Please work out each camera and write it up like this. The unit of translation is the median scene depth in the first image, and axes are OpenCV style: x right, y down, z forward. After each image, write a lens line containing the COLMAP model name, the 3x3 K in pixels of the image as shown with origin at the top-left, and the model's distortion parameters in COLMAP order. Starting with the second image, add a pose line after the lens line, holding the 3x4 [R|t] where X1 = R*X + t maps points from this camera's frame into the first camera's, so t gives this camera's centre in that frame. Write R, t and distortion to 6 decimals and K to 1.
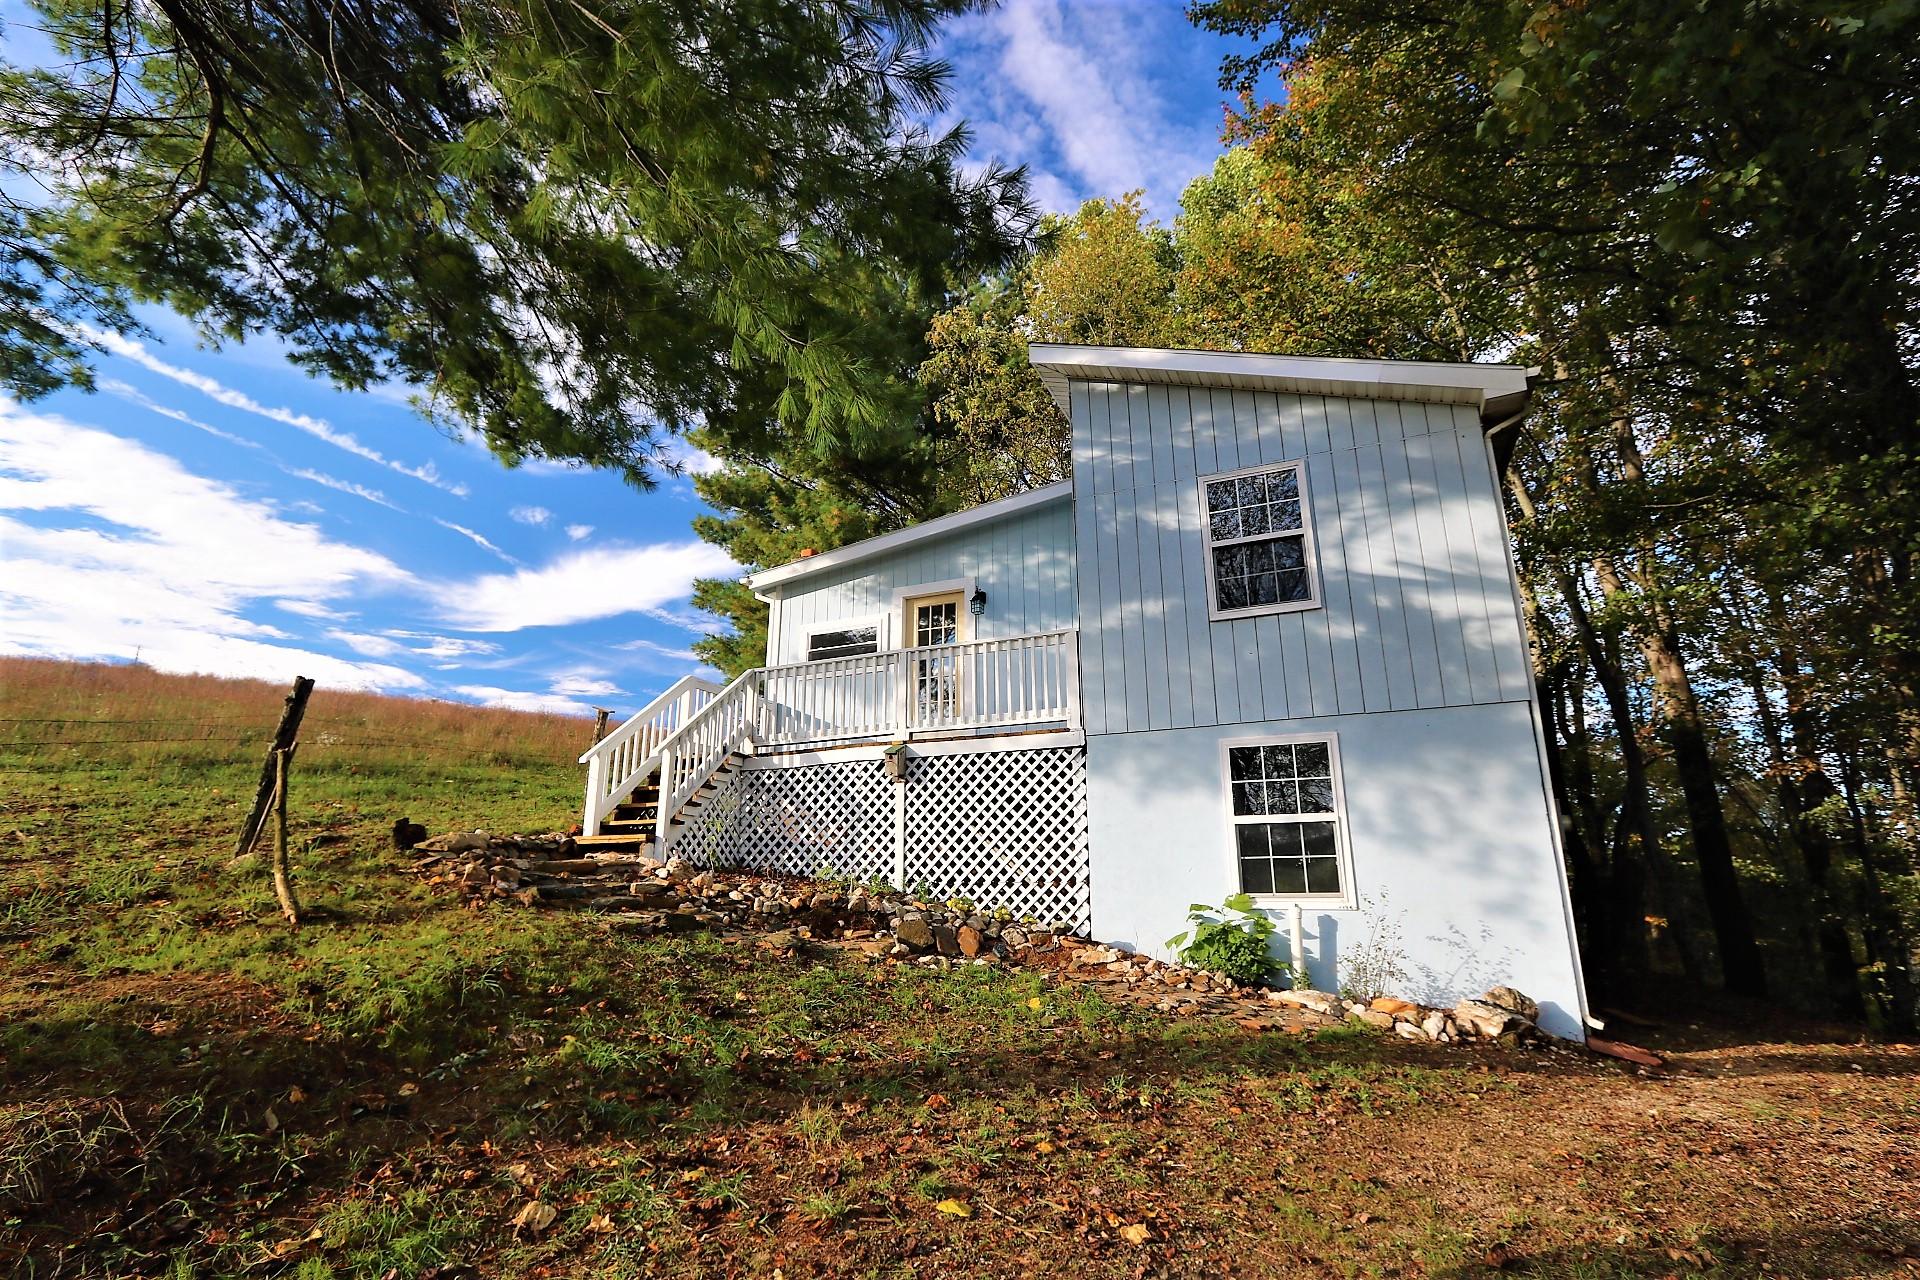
lens RADIAL K [[885.9, 0, 961.1], [0, 885.9, 648.6], [0, 0, 1]] dist [-0.020863, 0.004142]
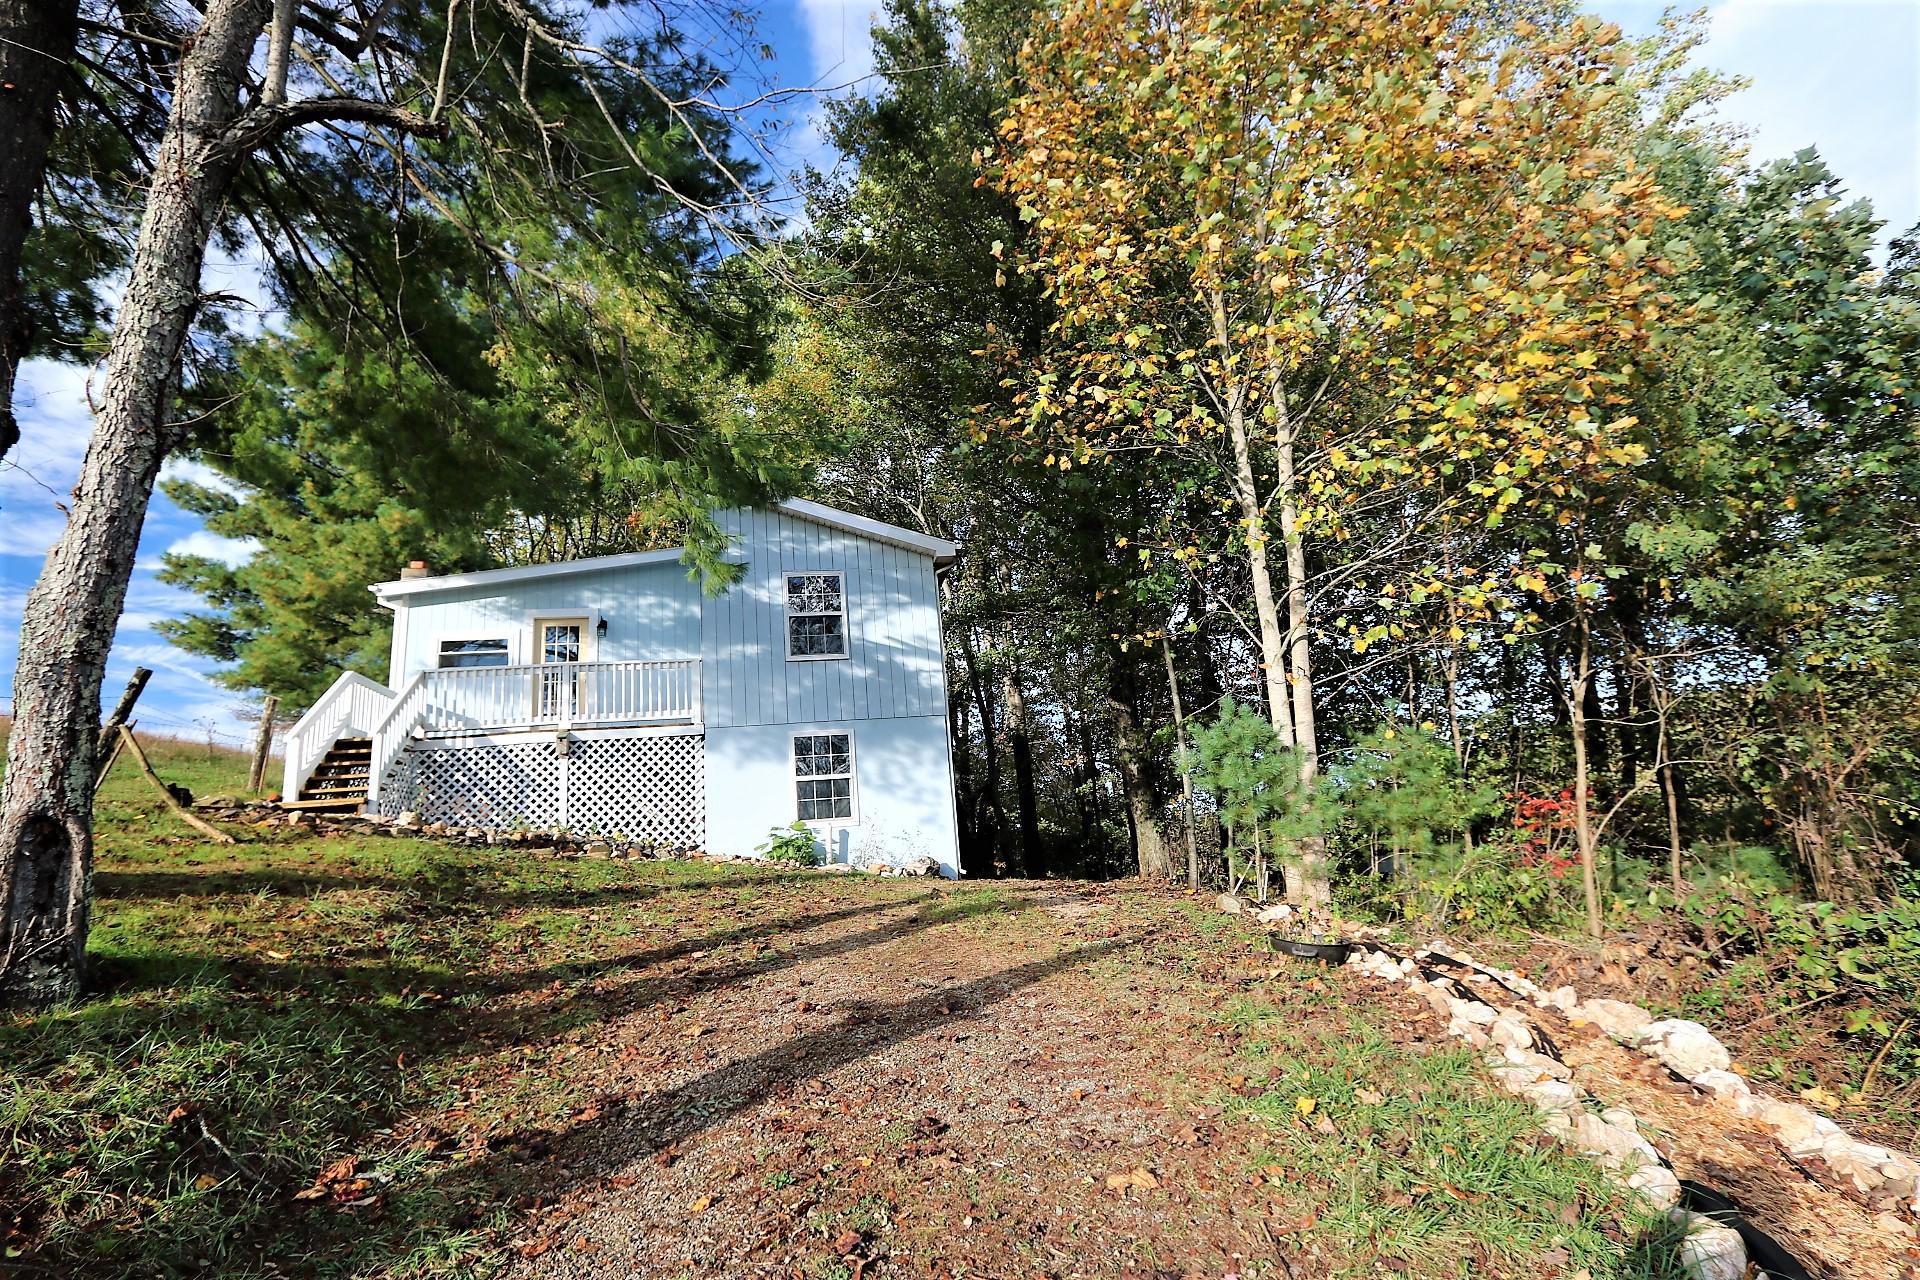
lens RADIAL K [[885.9, 0, 959.7], [0, 885.9, 648.2], [0, 0, 1]] dist [-0.020863, 0.004142]
pose [[0.821641, 0.071490, 0.565504, -0.372636], [-0.069514, 0.997266, -0.025073, -0.034029], [-0.565751, -0.018710, 0.824364, -0.527862]]
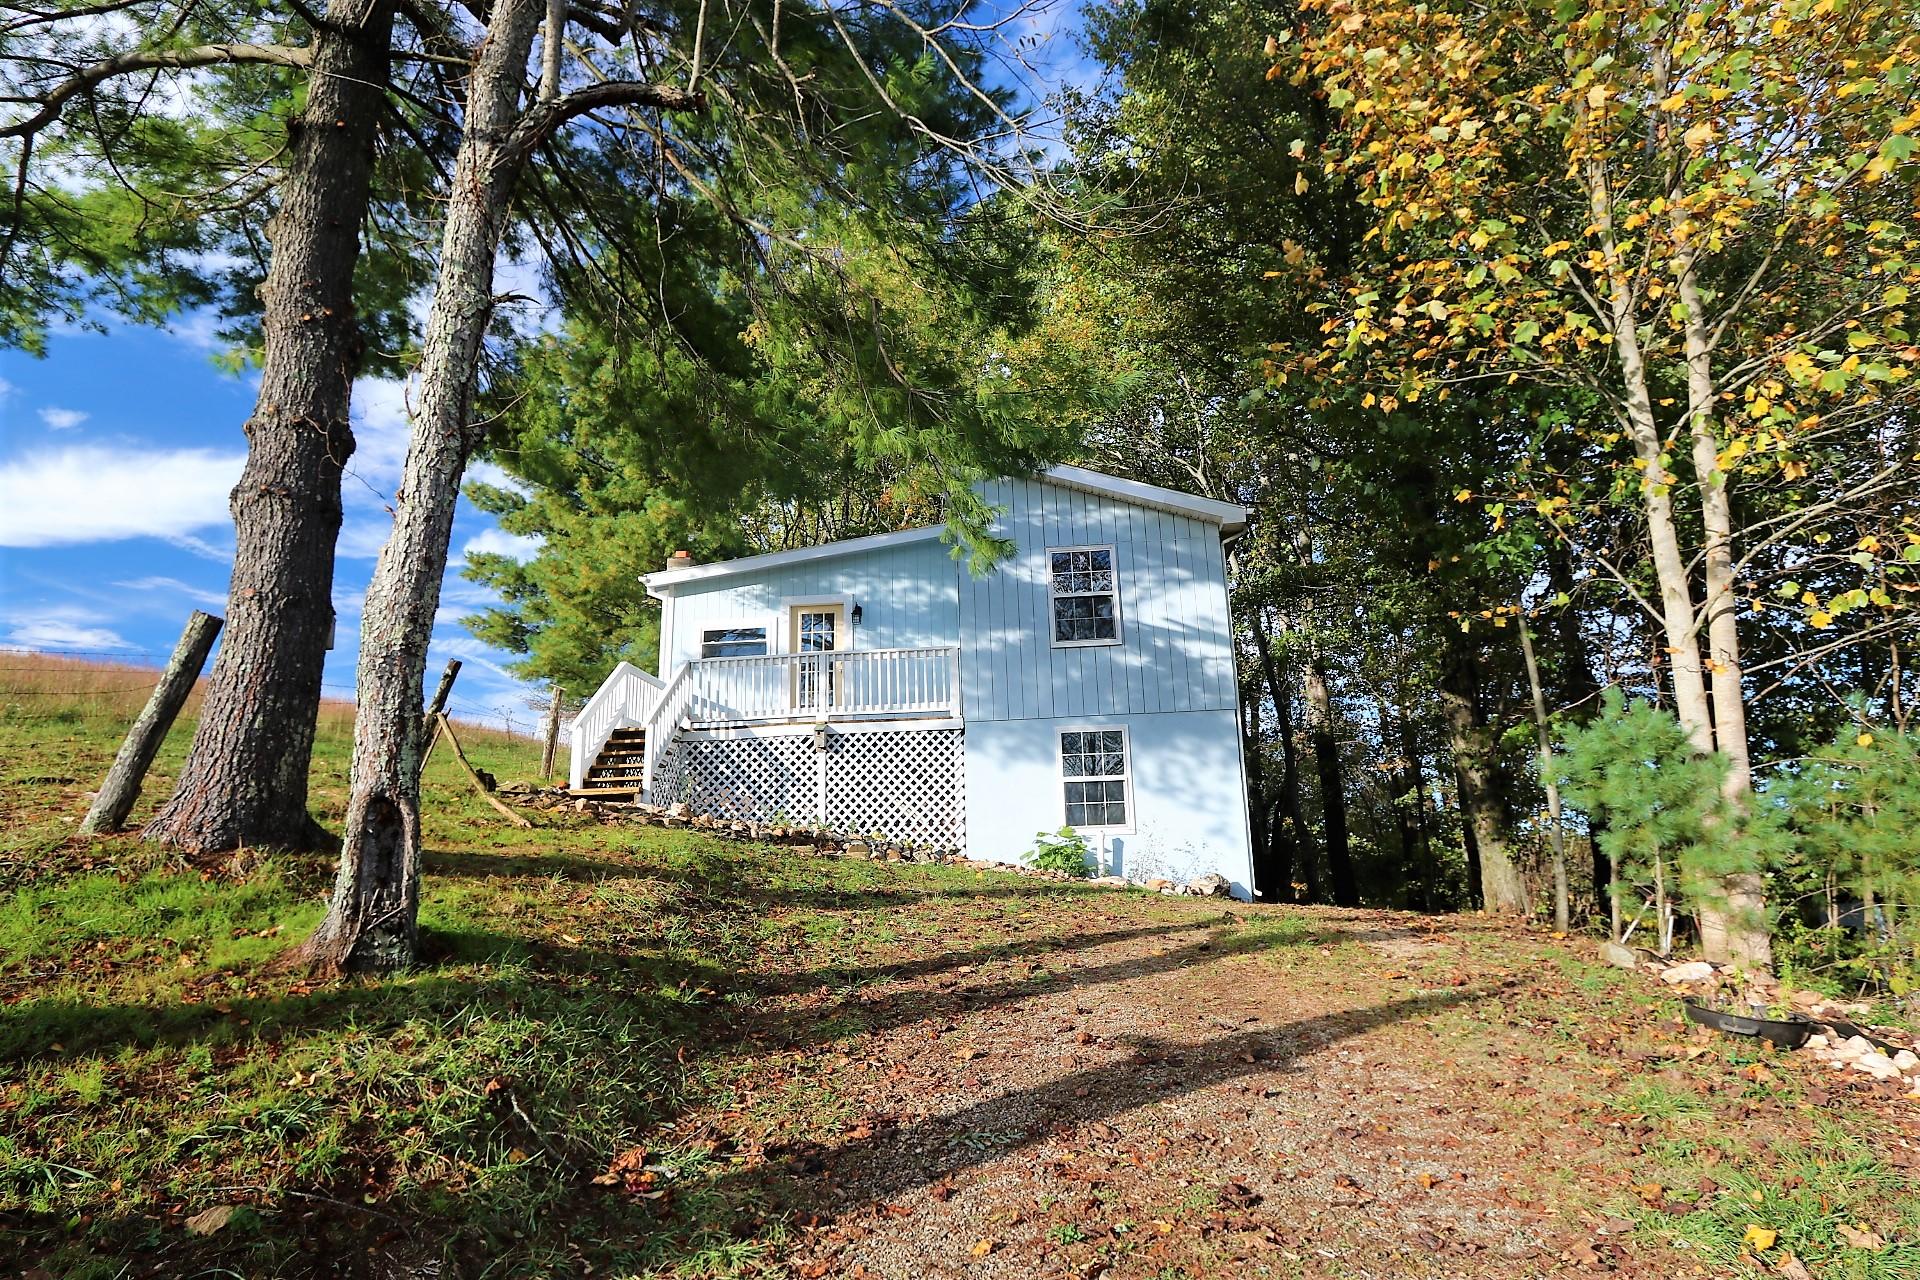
lens RADIAL K [[997.5, 0, 957.0], [0, 997.5, 654.8], [0, 0, 1]] dist [-0.022652, 0.006664]
pose [[0.947328, 0.052921, 0.315861, -0.376044], [-0.060731, 0.998043, 0.014927, -0.033030], [-0.314453, -0.033324, 0.948688, -0.514156]]
